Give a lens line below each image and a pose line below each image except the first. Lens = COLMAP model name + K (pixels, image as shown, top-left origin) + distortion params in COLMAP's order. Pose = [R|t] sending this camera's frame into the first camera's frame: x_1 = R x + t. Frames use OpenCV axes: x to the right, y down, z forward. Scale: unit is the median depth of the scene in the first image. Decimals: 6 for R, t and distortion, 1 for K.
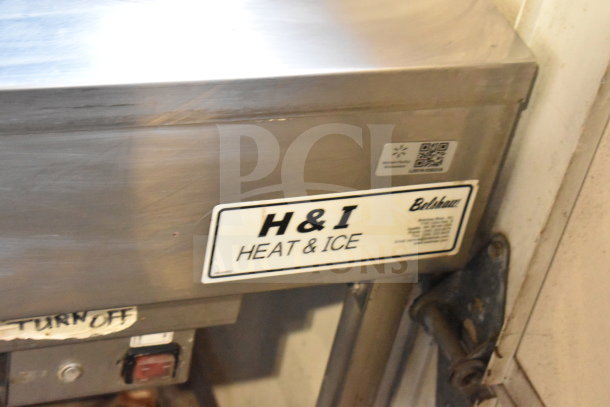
lens RADIAL K [[1396.5, 0, 305.0], [0, 1396.5, 203.5], [0, 0, 1]] dist [0.020451, 0.126358]
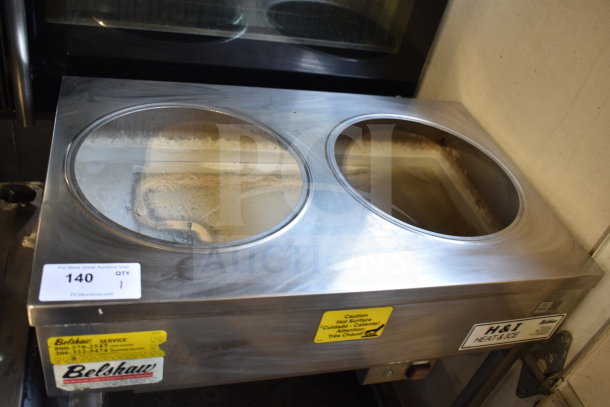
lens RADIAL K [[544.3, 0, 305.0], [0, 544.3, 203.5], [0, 0, 1]] dist [-0.080876, -0.001290]
pose [[0.996292, 0.076053, -0.040220, -0.316131], [-0.076894, 0.996843, -0.019795, -0.156959], [0.038588, 0.022814, 0.998995, 0.035987]]
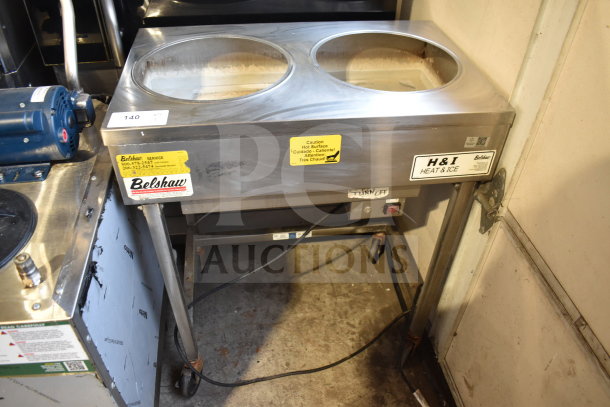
lens RADIAL K [[466.1, 0, 305.0], [0, 466.1, 203.5], [0, 0, 1]] dist [-0.089258, -0.003299]
pose [[0.968635, 0.014753, -0.248051, -0.039046], [-0.012323, 0.999860, 0.011343, 0.099793], [0.248184, -0.007930, 0.968681, -0.132065]]
